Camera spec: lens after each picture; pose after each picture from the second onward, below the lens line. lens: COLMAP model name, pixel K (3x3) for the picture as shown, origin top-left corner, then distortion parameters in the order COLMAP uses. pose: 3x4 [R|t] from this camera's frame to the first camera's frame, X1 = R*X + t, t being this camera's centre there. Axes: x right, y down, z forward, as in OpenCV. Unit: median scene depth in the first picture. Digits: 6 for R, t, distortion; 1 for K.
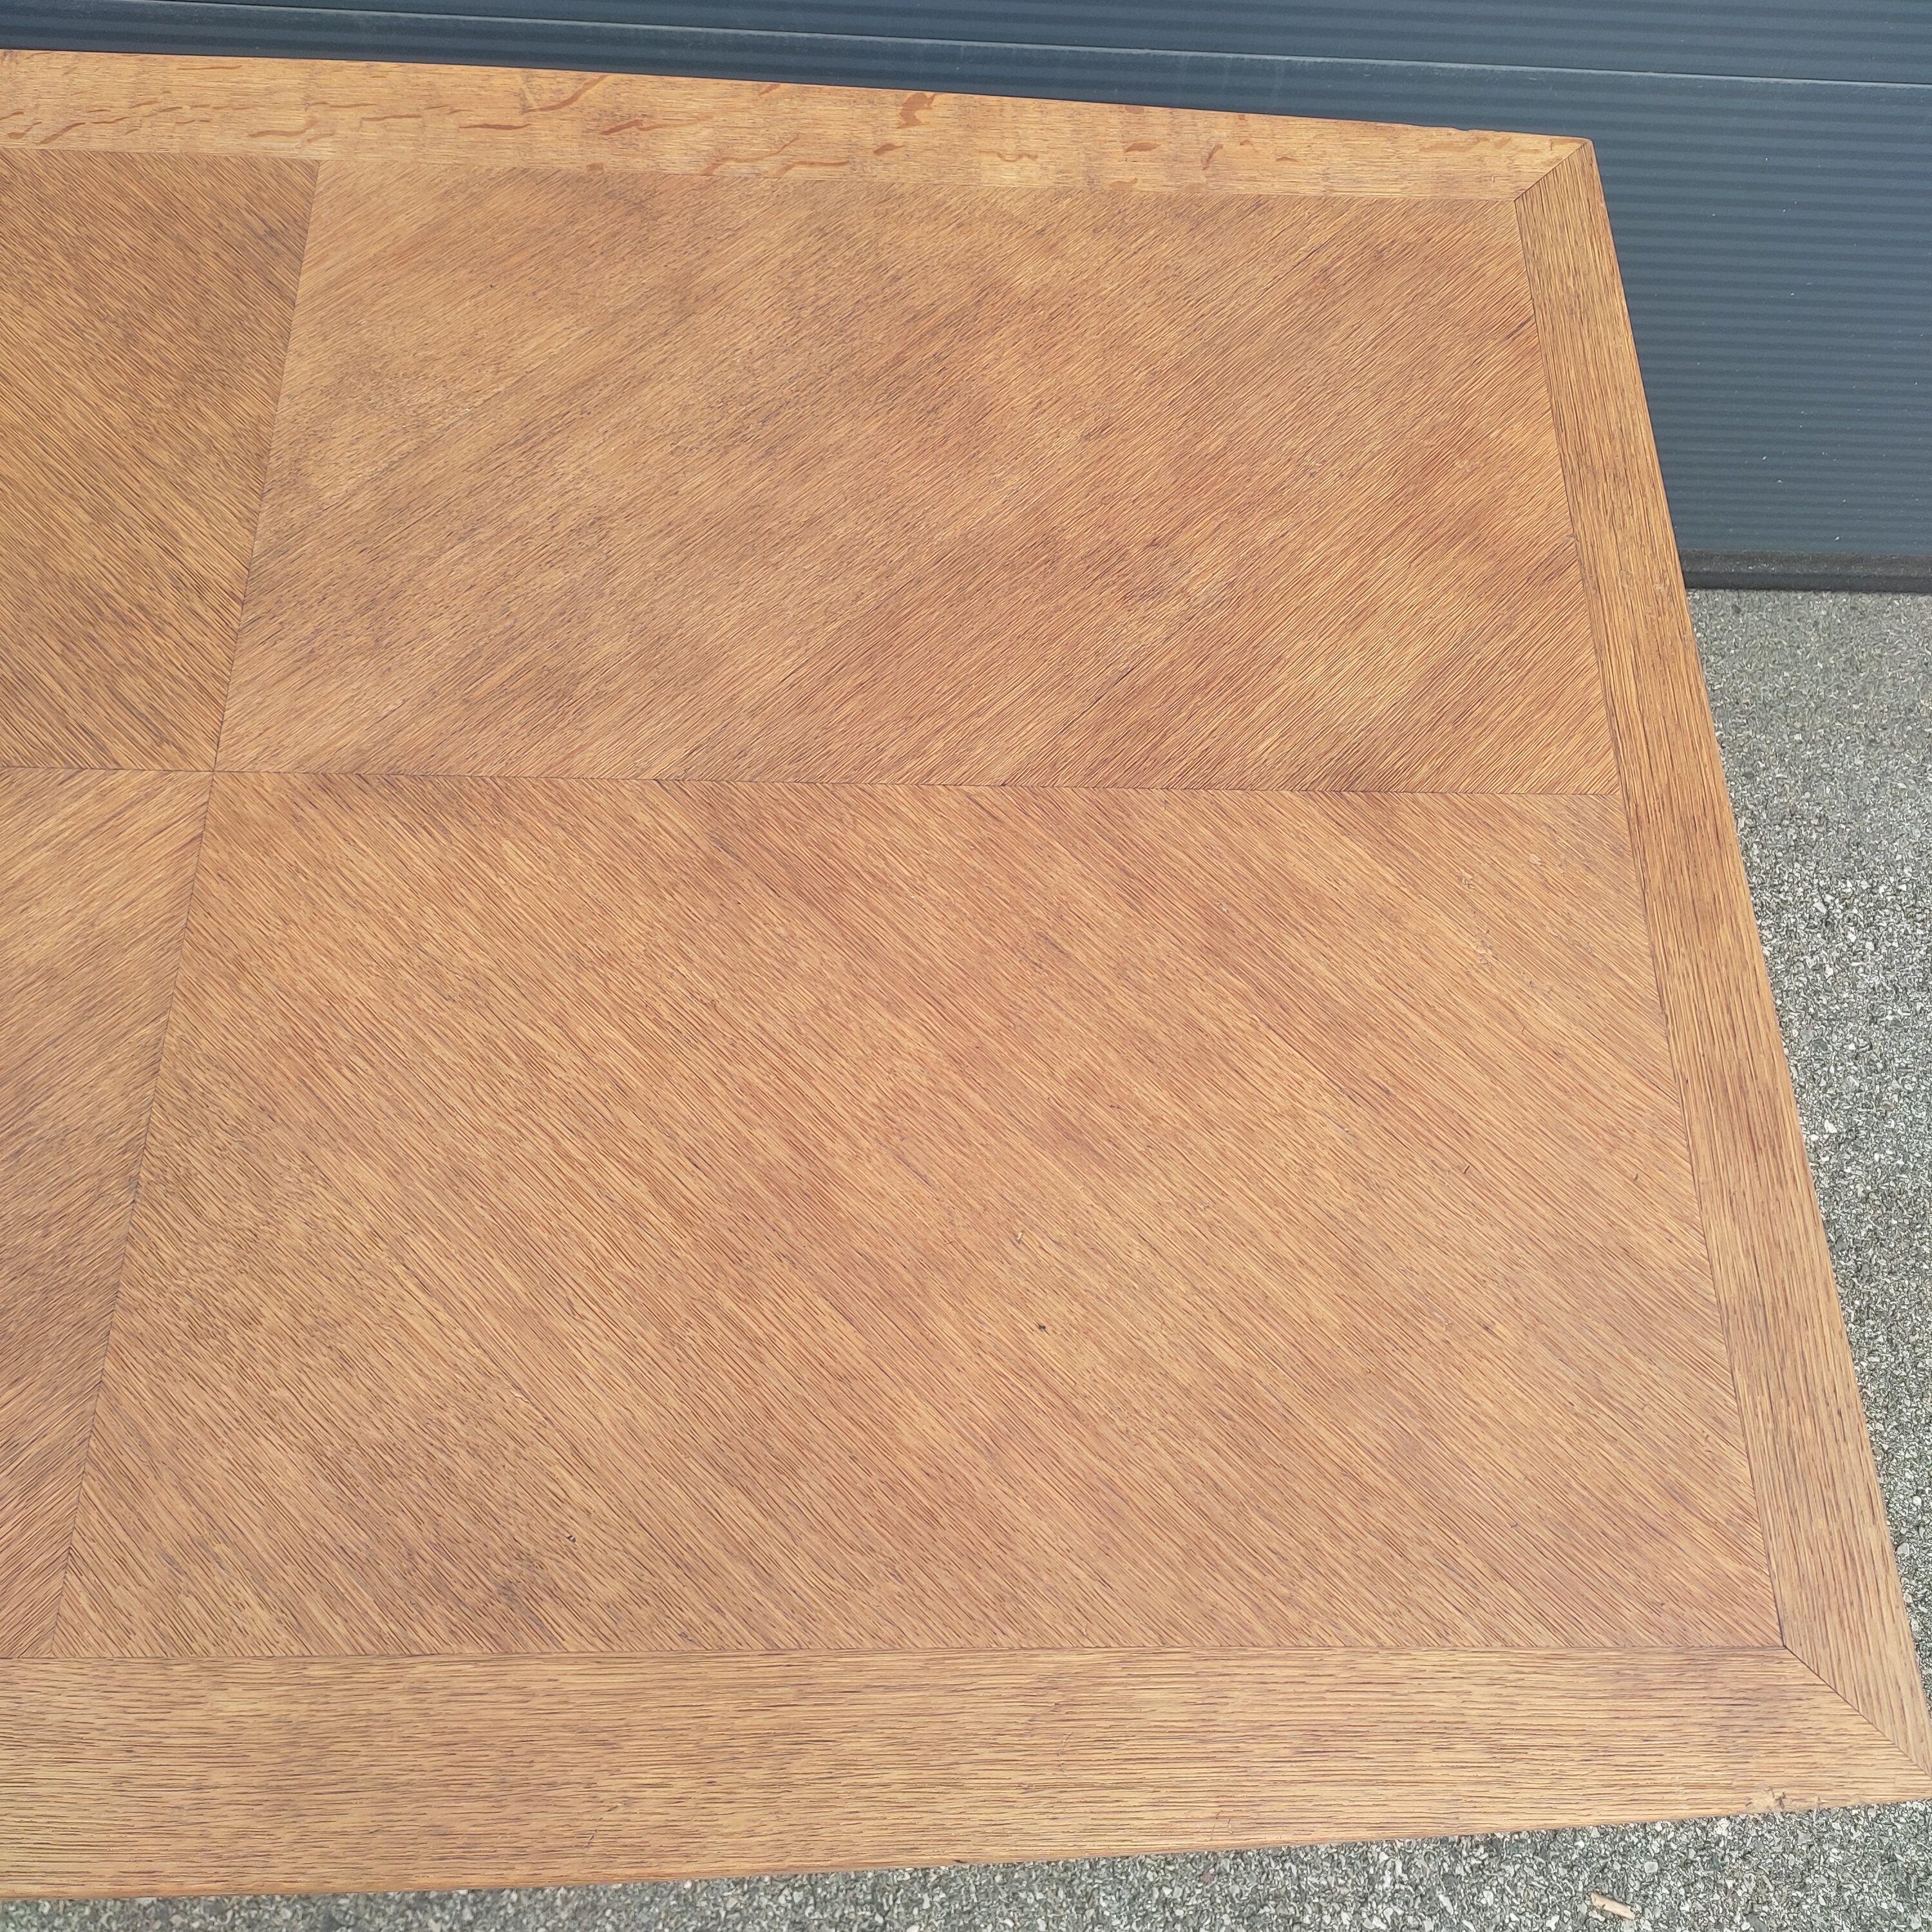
lens RADIAL K [[1912.2, 0, 958.3], [0, 1912.2, 954.7], [0, 0, 1]] dist [0.032044, 0.000000]
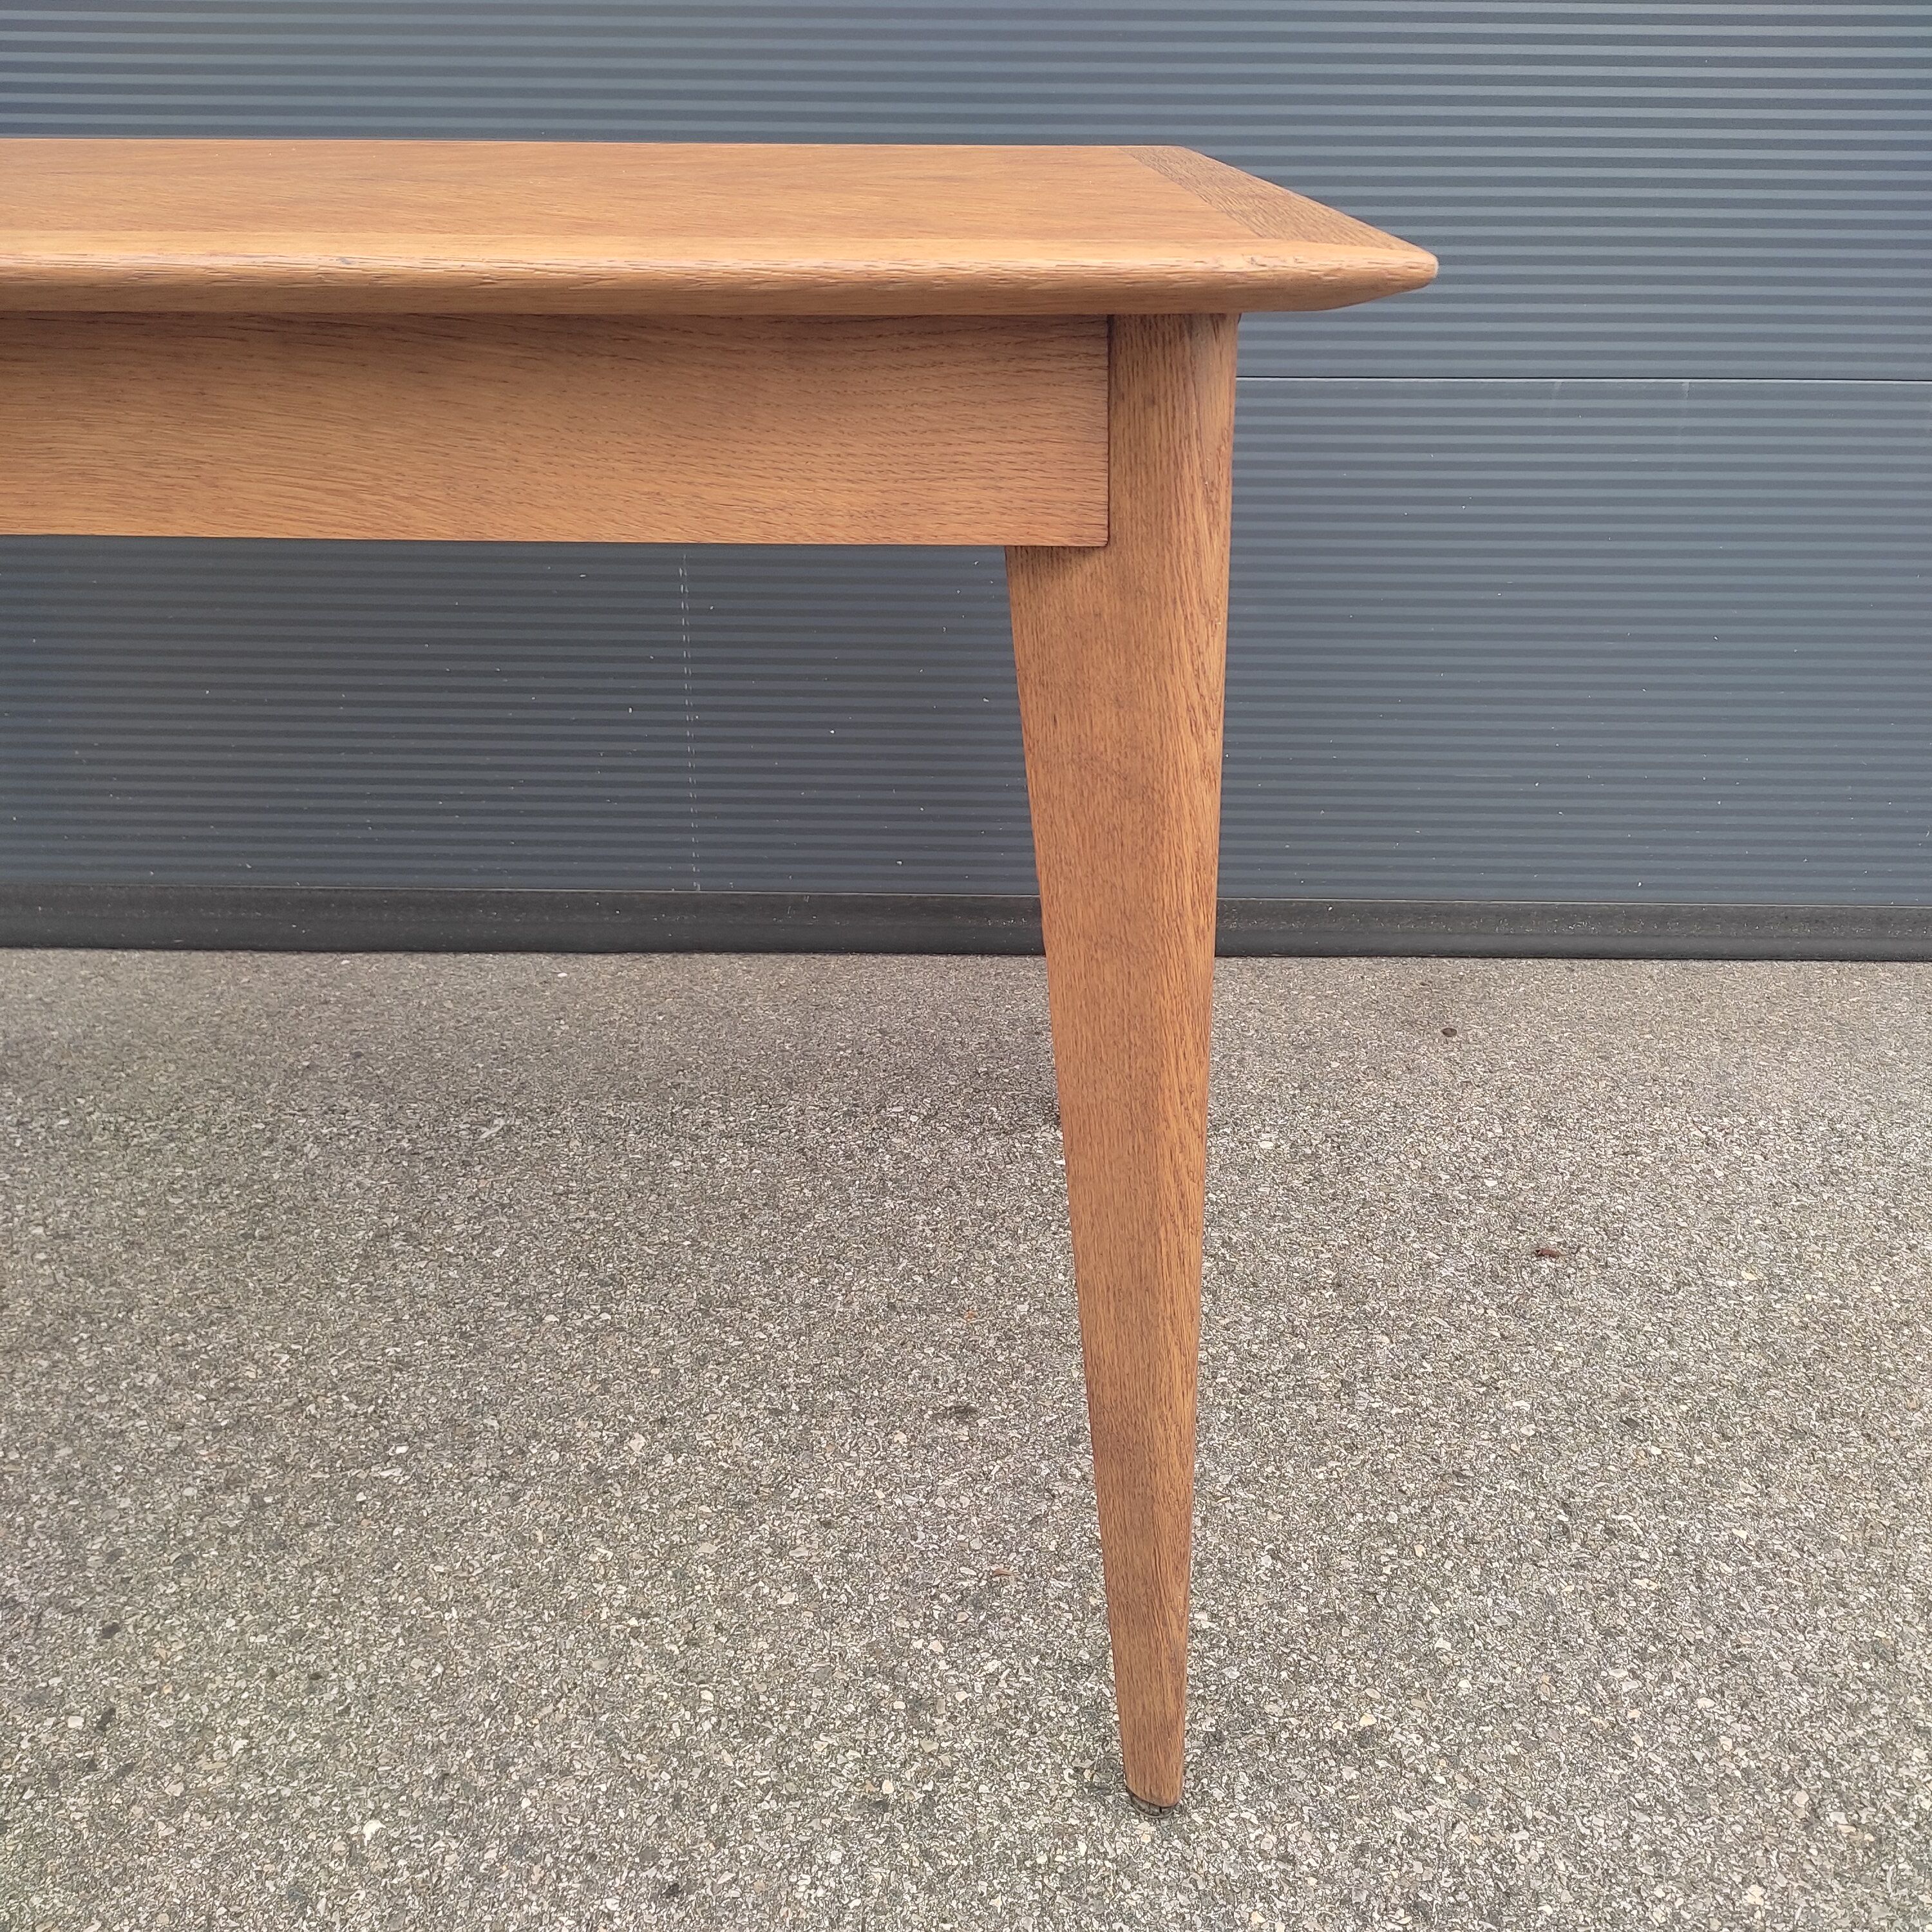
lens RADIAL K [[1912.2, 0, 953.8], [0, 1912.2, 952.6], [0, 0, 1]] dist [0.032044, 0.000000]
pose [[0.998648, -0.039003, -0.034366, 0.245211], [0.008602, 0.775978, -0.630702, 1.041286], [0.051266, 0.629553, 0.775264, 0.398591]]
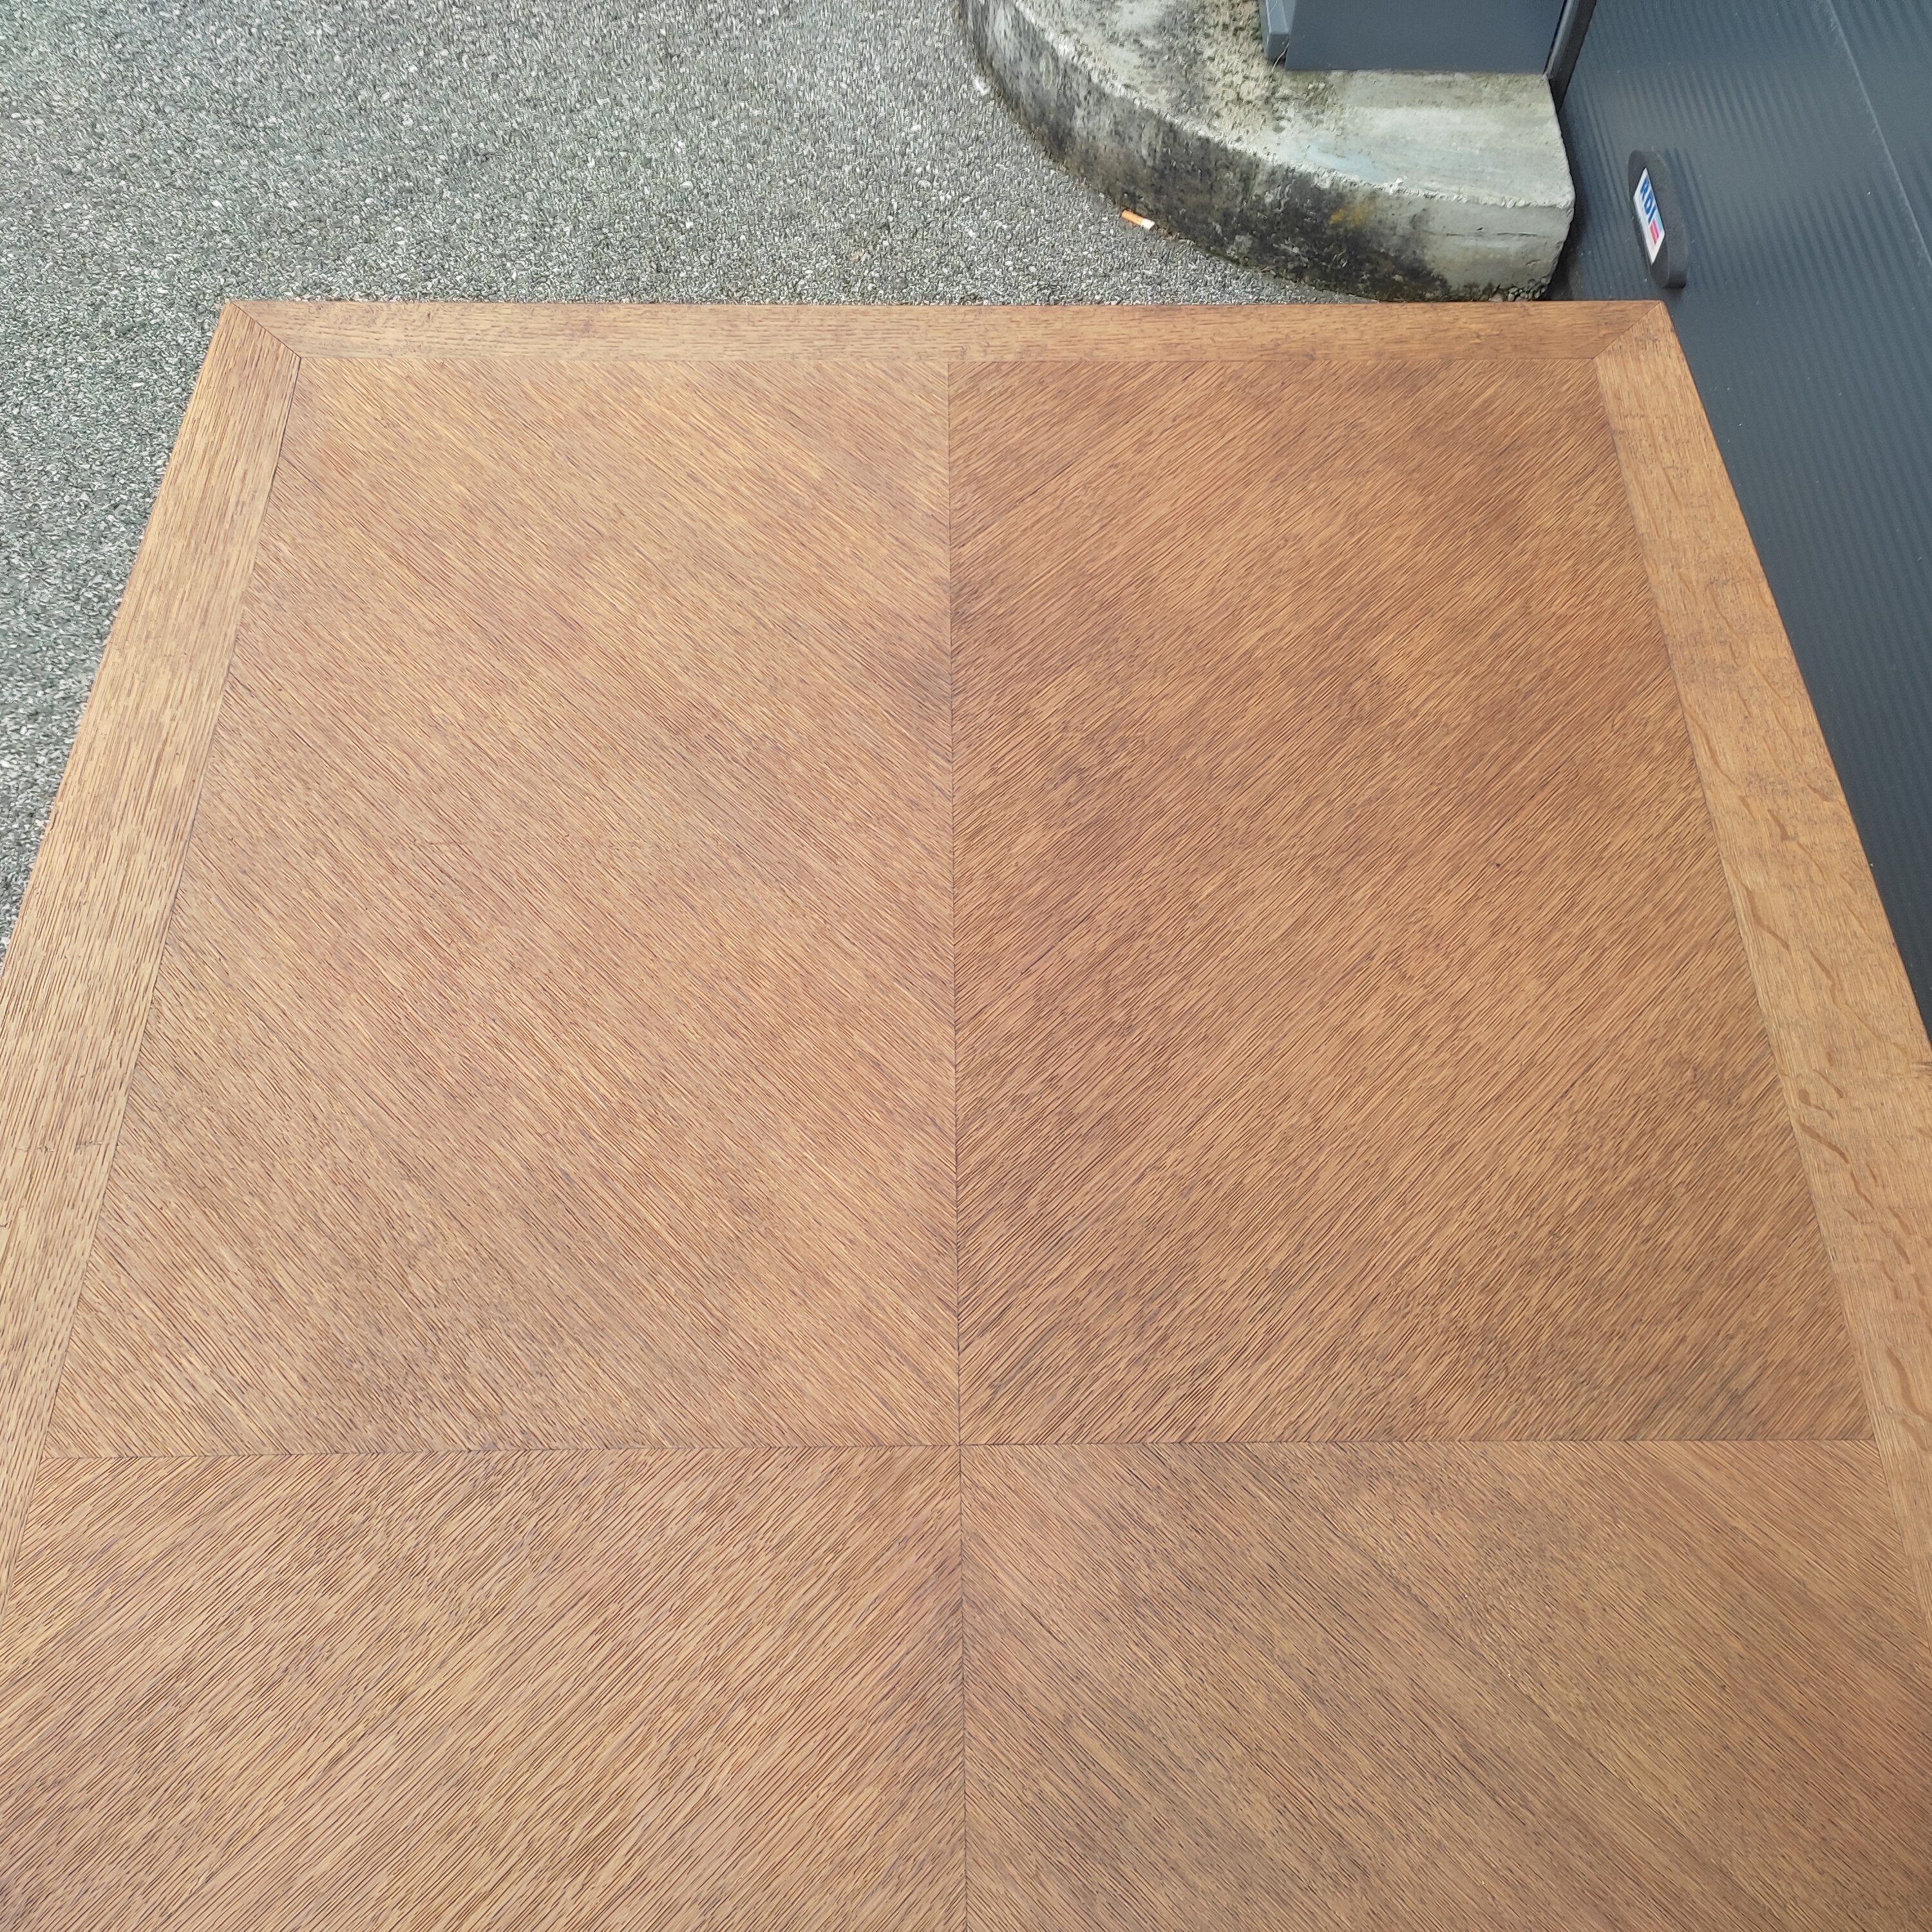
lens RADIAL K [[1912.2, 0, 957.4], [0, 1912.2, 968.6], [0, 0, 1]] dist [0.032044, 0.000000]
pose [[-0.000063, 0.821776, -0.569811, -0.049262], [-0.903752, 0.243864, 0.351798, -0.469887], [0.428056, 0.514990, 0.742667, 0.192400]]
